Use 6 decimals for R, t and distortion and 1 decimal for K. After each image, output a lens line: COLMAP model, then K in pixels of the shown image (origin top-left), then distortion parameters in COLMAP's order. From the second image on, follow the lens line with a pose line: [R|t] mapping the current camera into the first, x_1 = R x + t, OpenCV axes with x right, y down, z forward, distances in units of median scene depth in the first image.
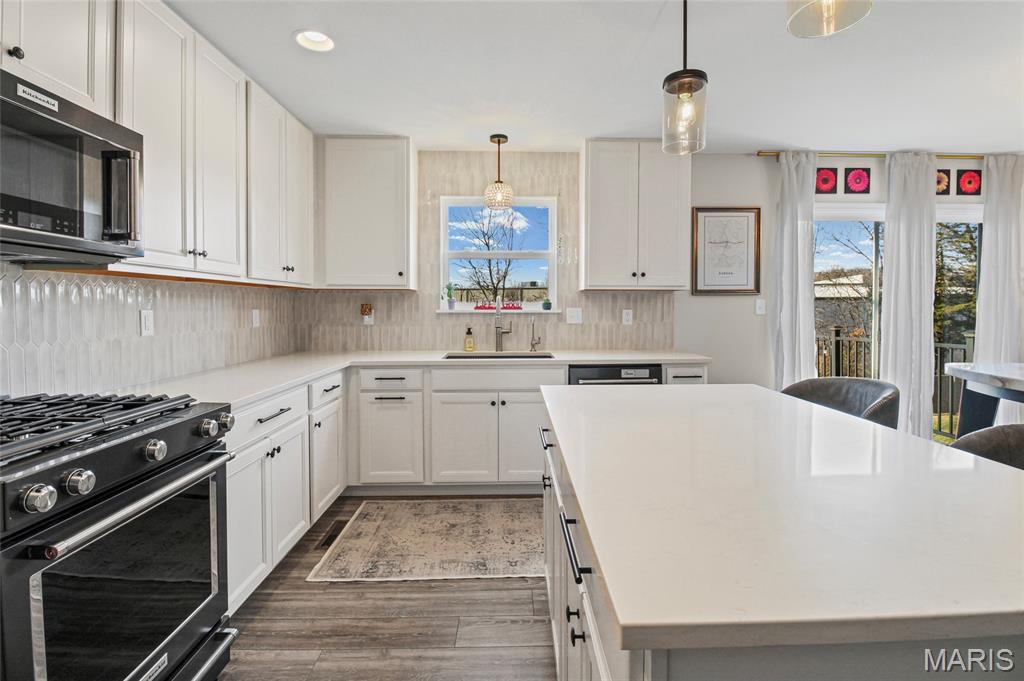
lens RADIAL K [[478.0, 0, 518.9], [0, 478.0, 317.0], [0, 0, 1]] dist [0.000189, -0.012998]
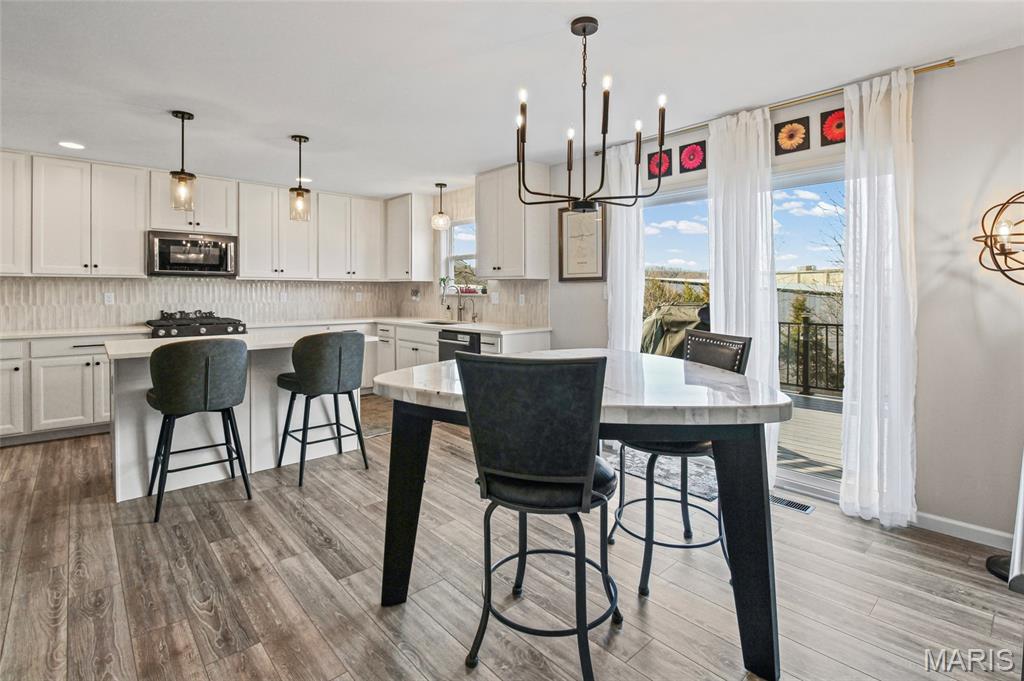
lens RADIAL K [[482.3, 0, 514.0], [0, 482.3, 297.9], [0, 0, 1]] dist [0.000170, -0.010863]
pose [[0.655414, 0.014759, -0.755125, 1.222431], [-0.019273, 0.999810, 0.002814, -0.009119], [0.755024, 0.012709, 0.655574, 0.131162]]
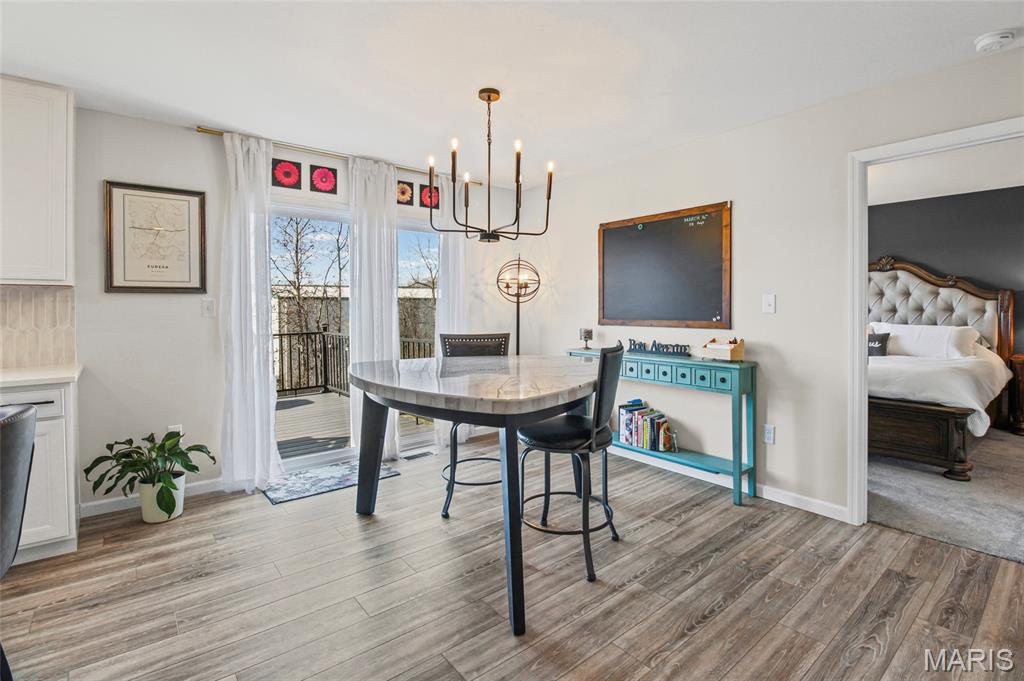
lens RADIAL K [[478.3, 0, 517.8], [0, 478.3, 310.7], [0, 0, 1]] dist [-0.000551, -0.011992]
pose [[0.787050, -0.004615, 0.616872, 0.423730], [0.012733, 0.999881, -0.008764, -0.001381], [-0.616758, 0.014753, 0.787015, -0.022722]]
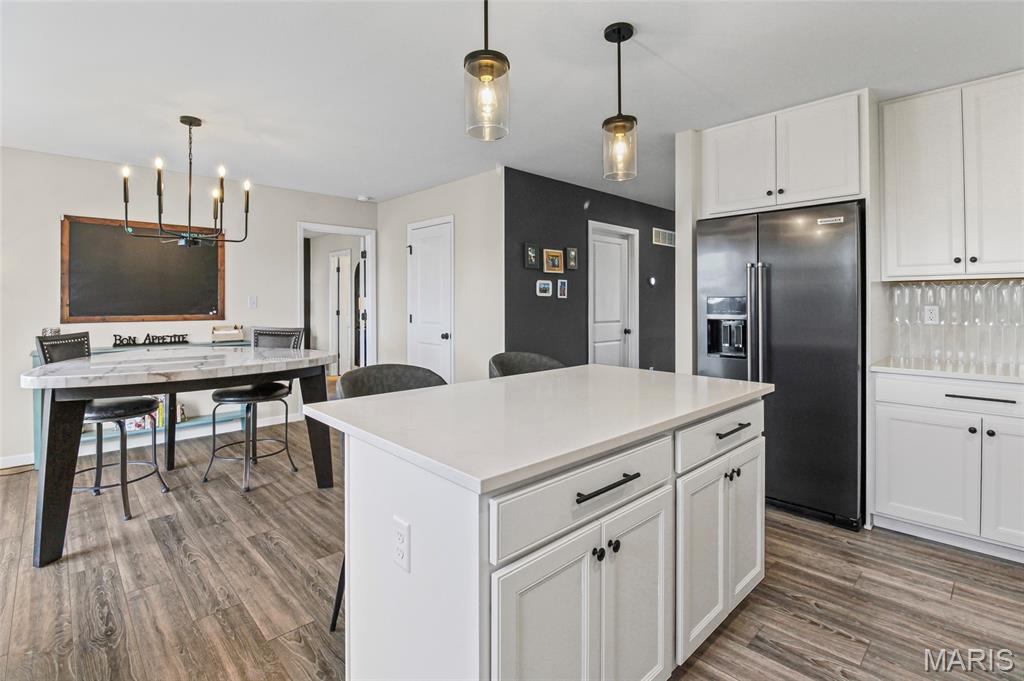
lens RADIAL K [[485.5, 0, 516.8], [0, 485.5, 304.1], [0, 0, 1]] dist [0.001767, -0.010157]
pose [[-0.677181, 0.002685, 0.735812, -0.174168], [0.016297, 0.999803, 0.011350, -0.012982], [-0.735636, 0.019677, -0.677091, 0.731317]]
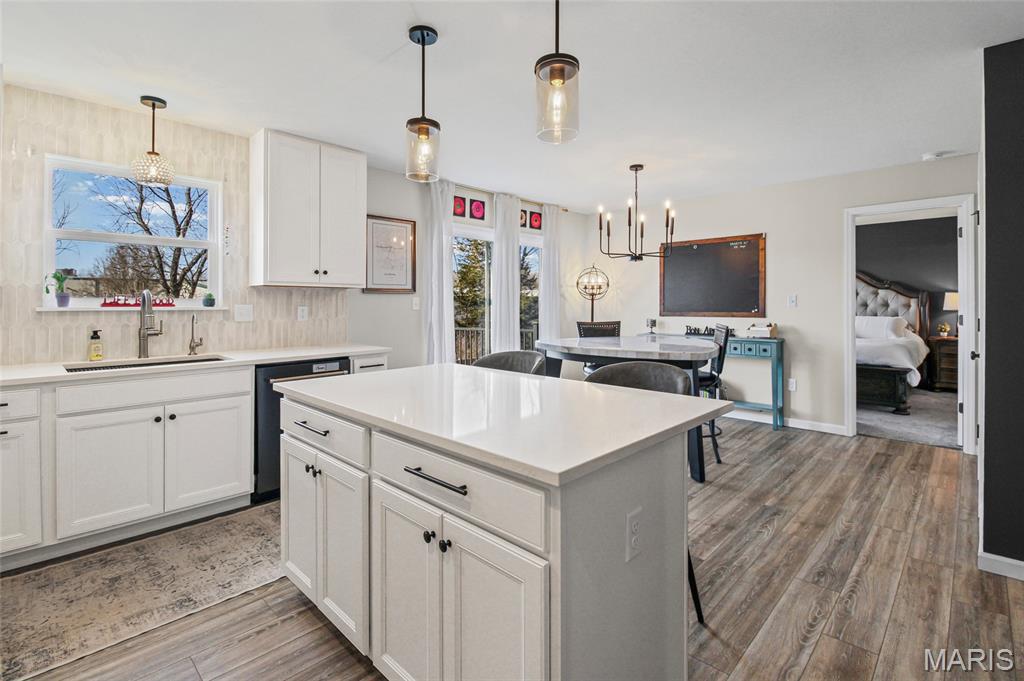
lens RADIAL K [[480.2, 0, 517.4], [0, 480.2, 303.3], [0, 0, 1]] dist [0.010402, -0.012682]
pose [[0.706198, 0.001063, 0.708013, -0.172359], [0.015100, 0.999749, -0.016562, 0.001889], [-0.707853, 0.022387, 0.706005, -0.031922]]
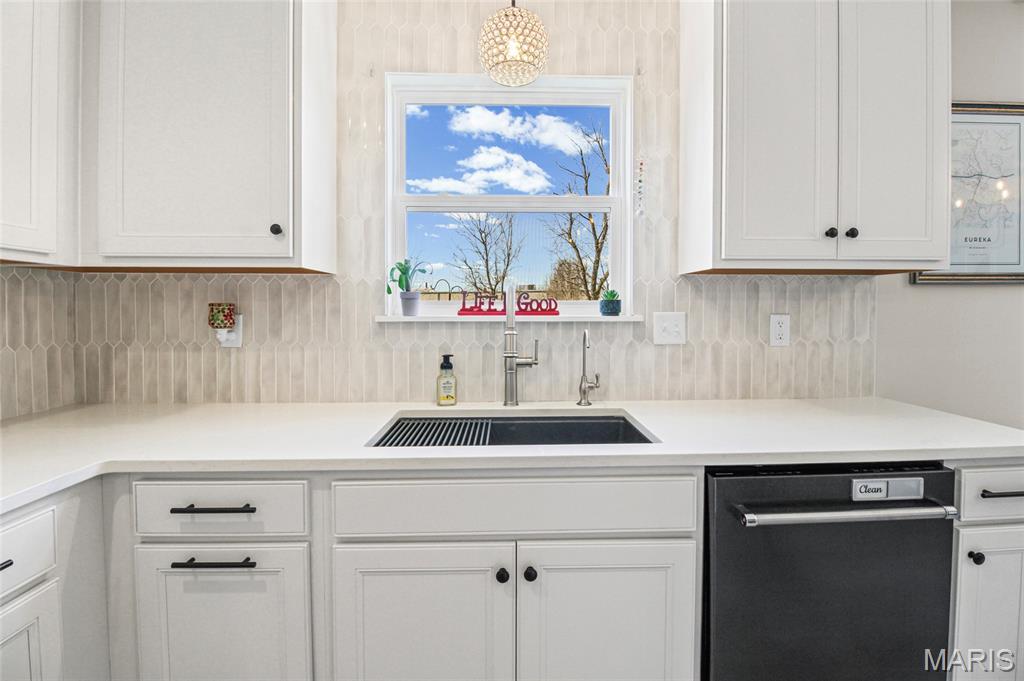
lens RADIAL K [[478.0, 0, 518.9], [0, 478.0, 317.0], [0, 0, 1]] dist [0.000189, -0.012998]
pose [[0.999982, -0.000924, 0.005892, -0.036536], [0.000968, 0.999972, -0.007368, -0.010252], [-0.005885, 0.007374, 0.999955, 0.535850]]
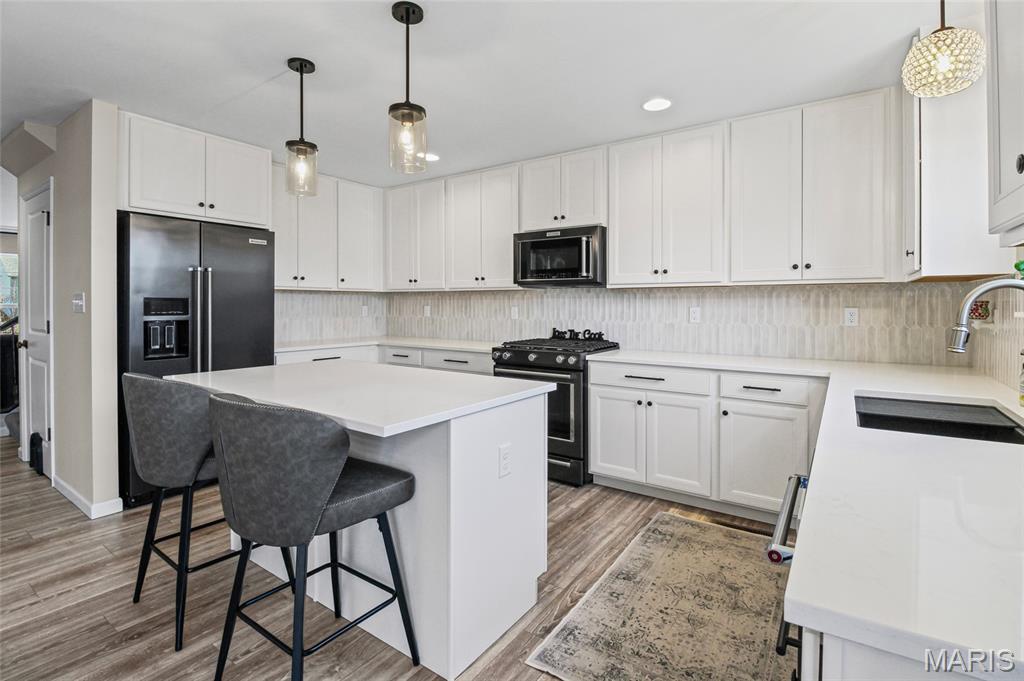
lens RADIAL K [[480.2, 0, 520.0], [0, 480.2, 306.9], [0, 0, 1]] dist [0.001233, -0.010178]
pose [[-0.583000, 0.004424, -0.812460, 0.519856], [-0.017829, 0.999675, 0.018238, -0.019844], [0.812276, 0.025118, -0.582732, 0.871707]]
